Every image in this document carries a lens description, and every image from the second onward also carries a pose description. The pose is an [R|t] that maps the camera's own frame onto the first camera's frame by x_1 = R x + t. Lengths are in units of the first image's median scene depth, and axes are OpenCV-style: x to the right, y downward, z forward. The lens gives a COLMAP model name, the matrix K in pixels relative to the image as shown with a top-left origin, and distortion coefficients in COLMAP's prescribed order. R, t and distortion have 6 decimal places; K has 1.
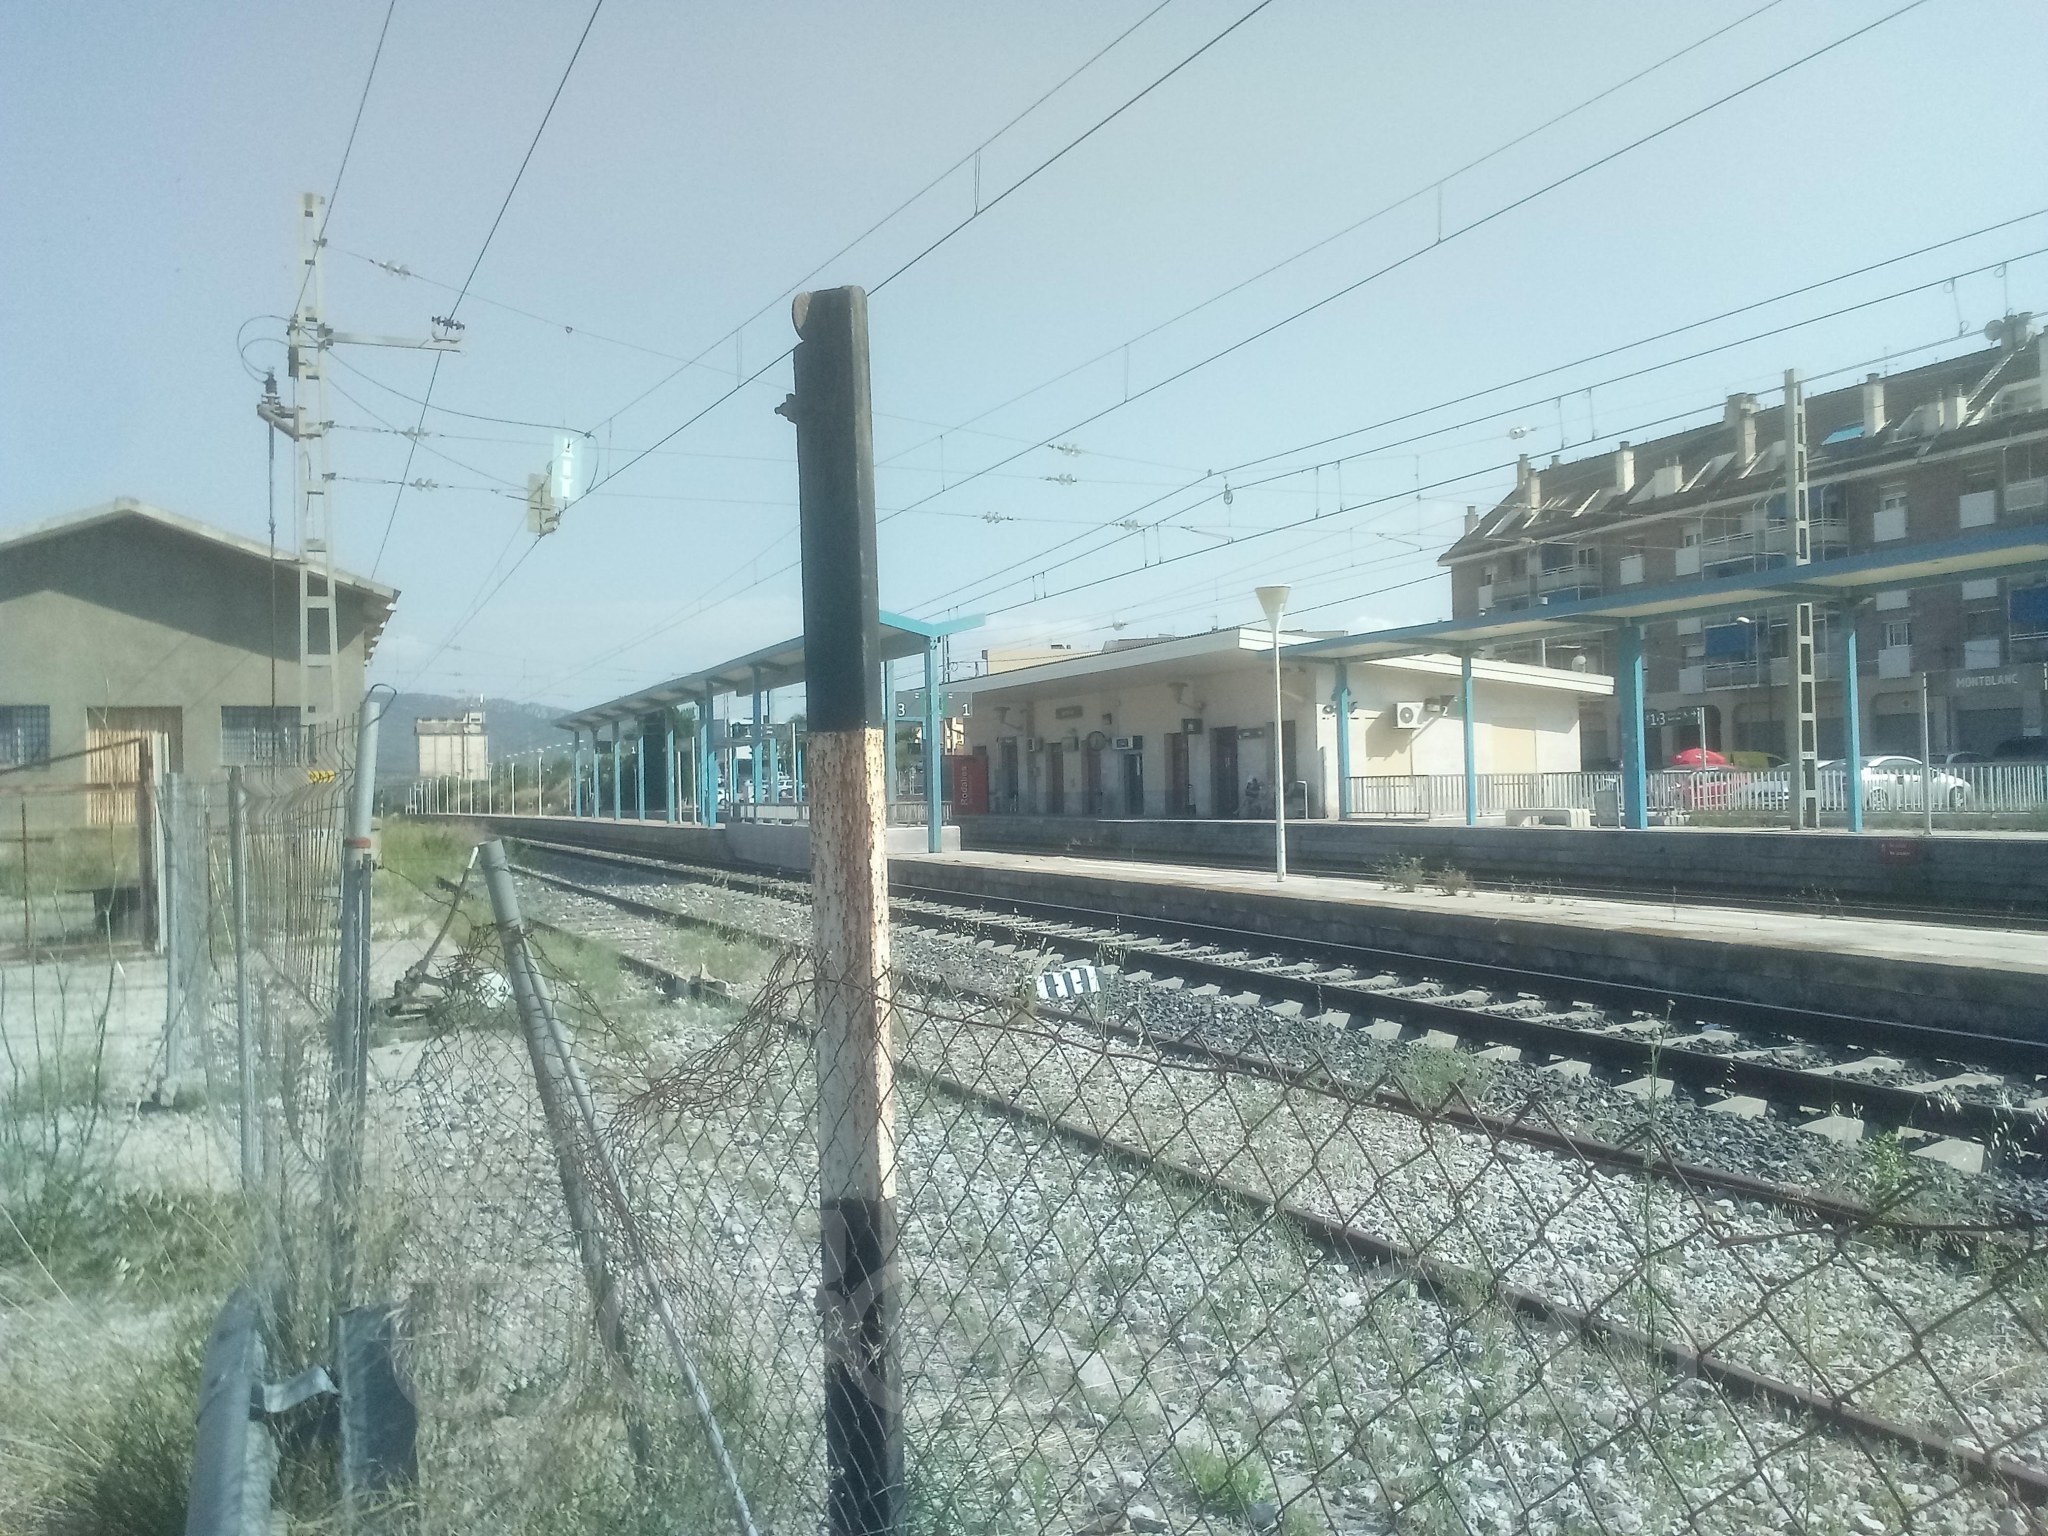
lens RADIAL K [[1593.2, 0, 1075.4], [0, 1593.2, 765.2], [0, 0, 1]] dist [0.083340, -0.116257]
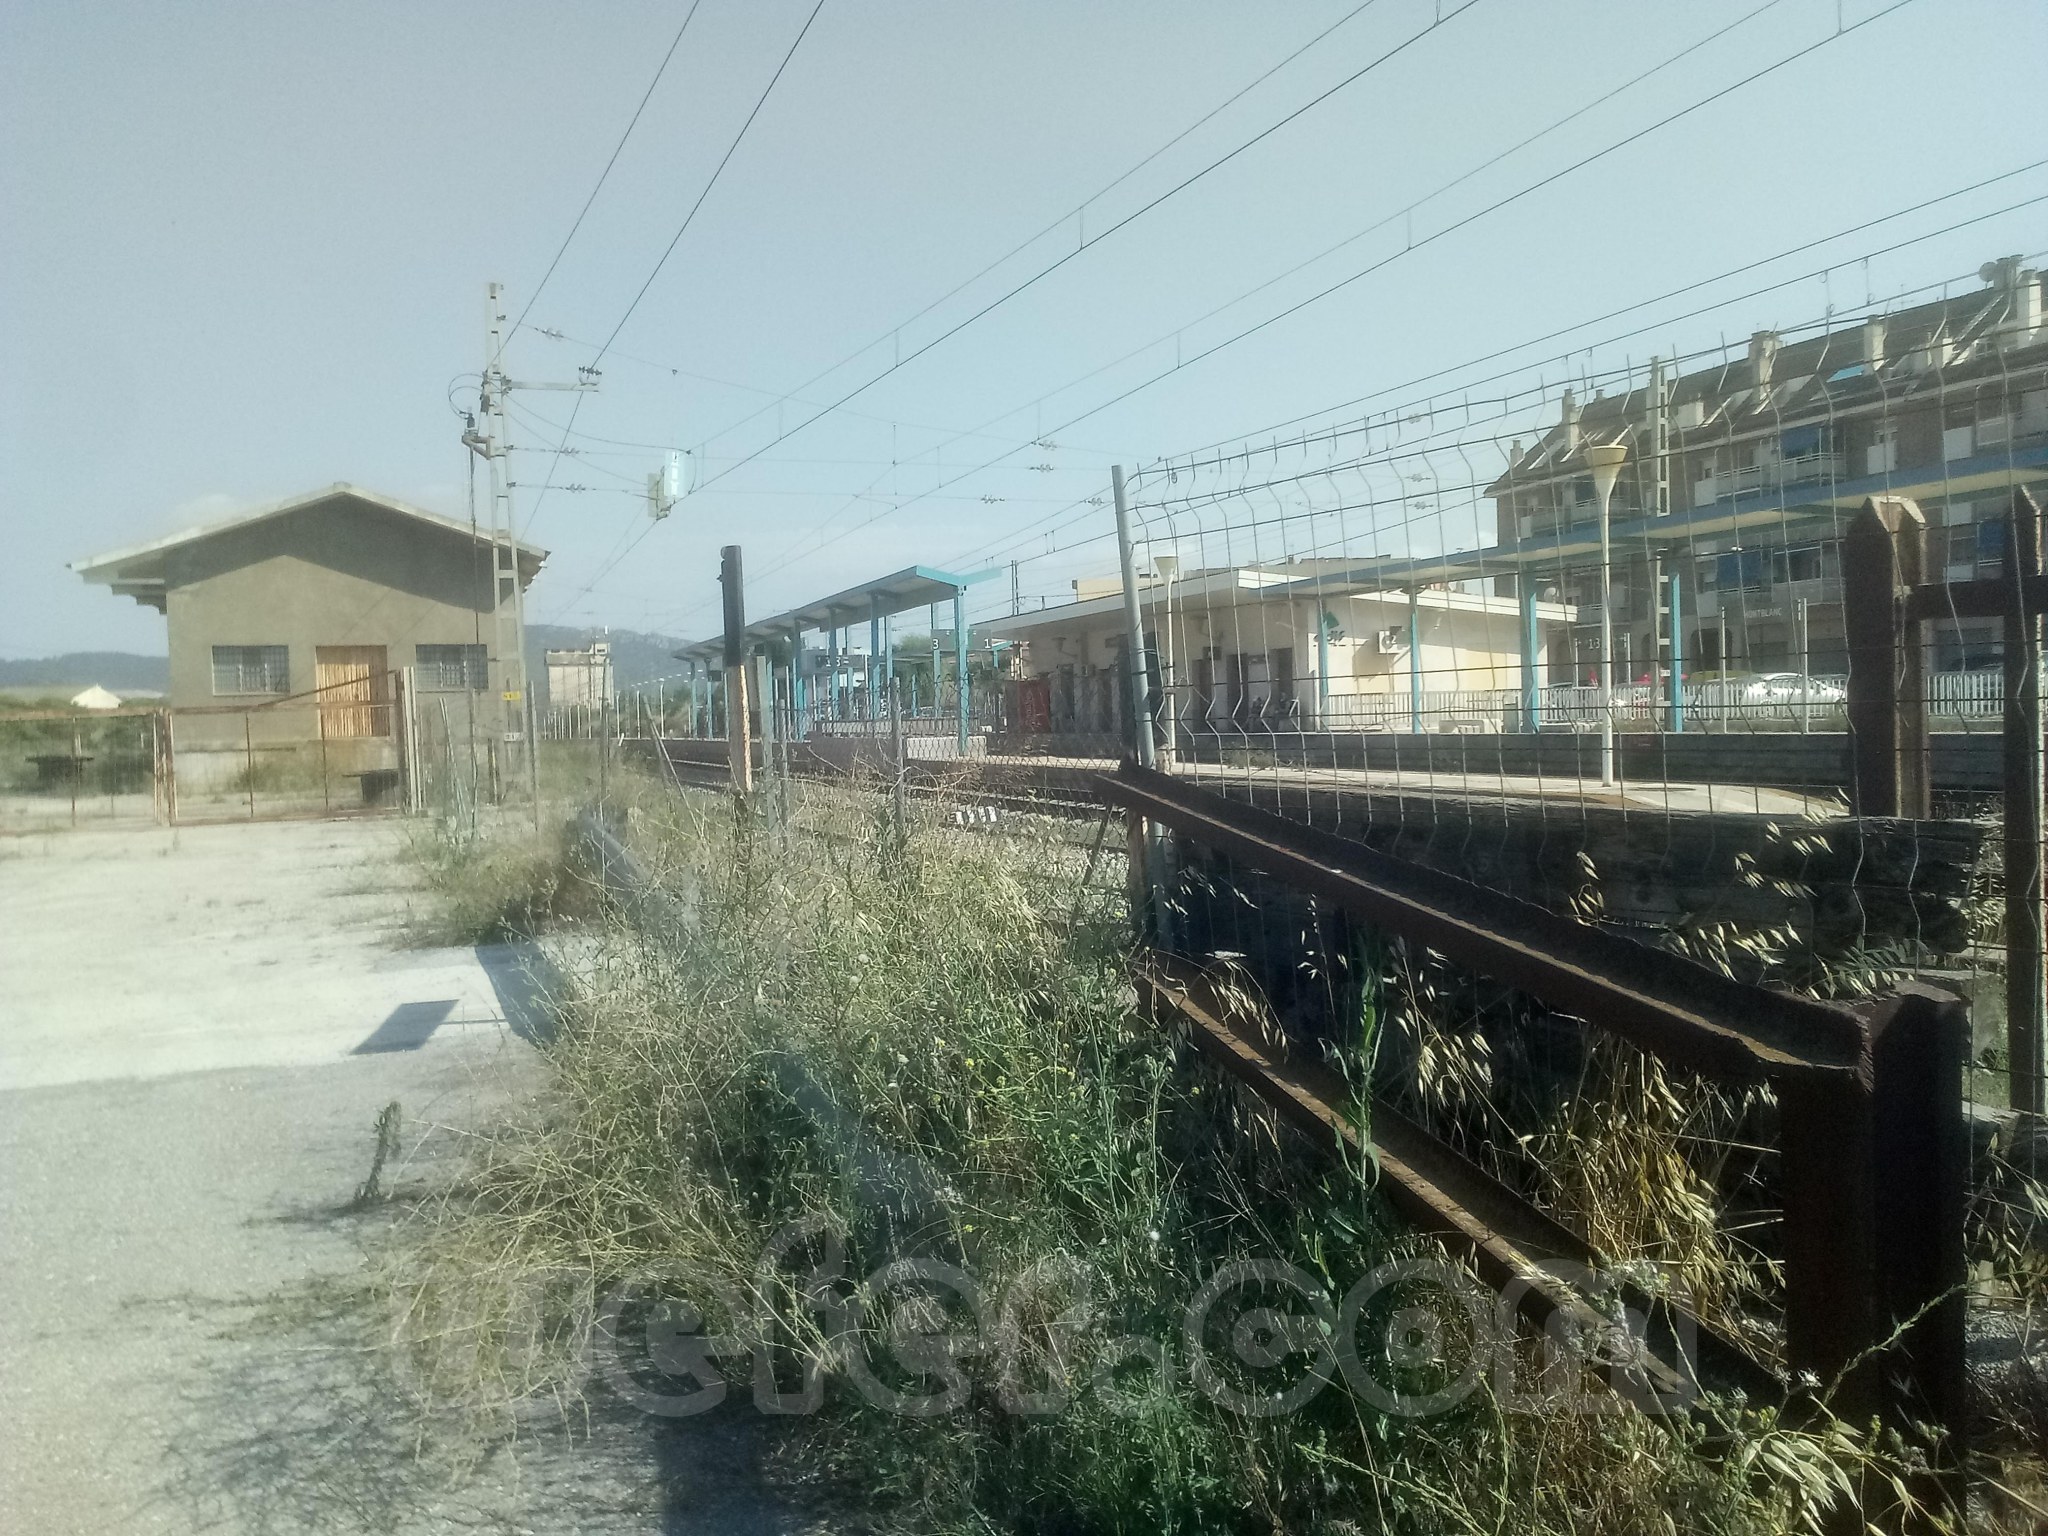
lens RADIAL K [[1622.0, 0, 1064.9], [0, 1622.0, 765.7], [0, 0, 1]] dist [0.098774, -0.145391]
pose [[0.996762, -0.003495, -0.080336, 0.066653], [0.007127, 0.998963, 0.044966, 0.003388], [0.080096, -0.045393, 0.995753, -0.197045]]
